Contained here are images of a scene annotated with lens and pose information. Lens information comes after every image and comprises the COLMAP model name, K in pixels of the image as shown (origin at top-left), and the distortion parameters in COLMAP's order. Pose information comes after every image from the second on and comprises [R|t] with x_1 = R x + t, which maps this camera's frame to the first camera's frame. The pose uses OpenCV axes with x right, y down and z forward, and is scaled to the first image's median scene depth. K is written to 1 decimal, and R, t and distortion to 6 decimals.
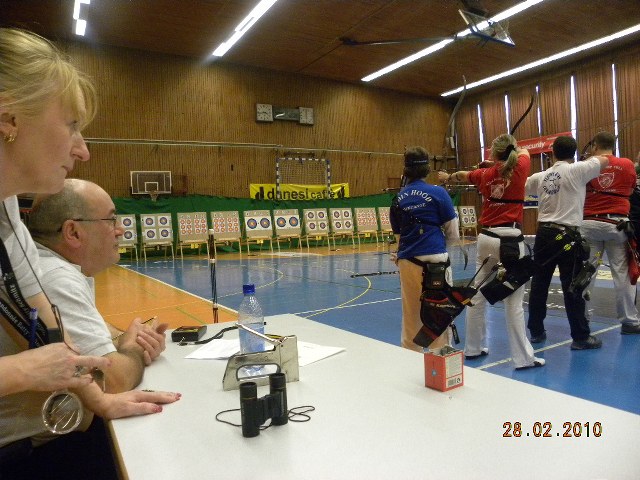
lens RADIAL K [[481.9, 0, 324.7], [0, 481.9, 250.4], [0, 0, 1]] dist [-0.158853, 0.103391]
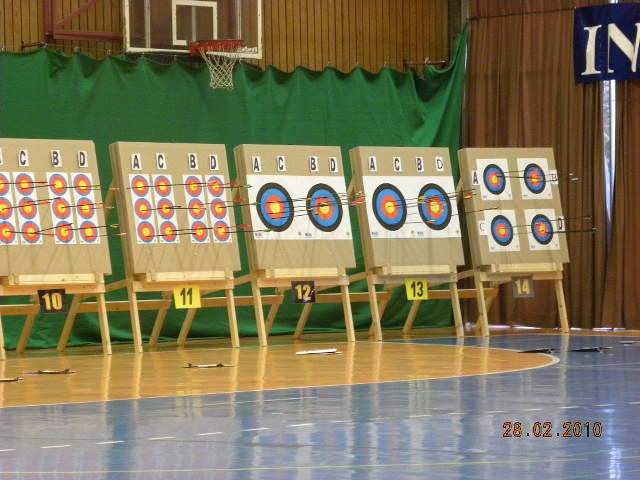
lens RADIAL K [[2998.3, 0, 320.0], [0, 2998.3, 240.0], [0, 0, 1]] dist [2.135953, 0.480822]
pose [[0.965346, 0.035526, 0.258544, -0.117414], [-0.020884, 0.998030, -0.059161, 0.008925], [-0.260137, 0.051712, 0.964186, -0.067512]]
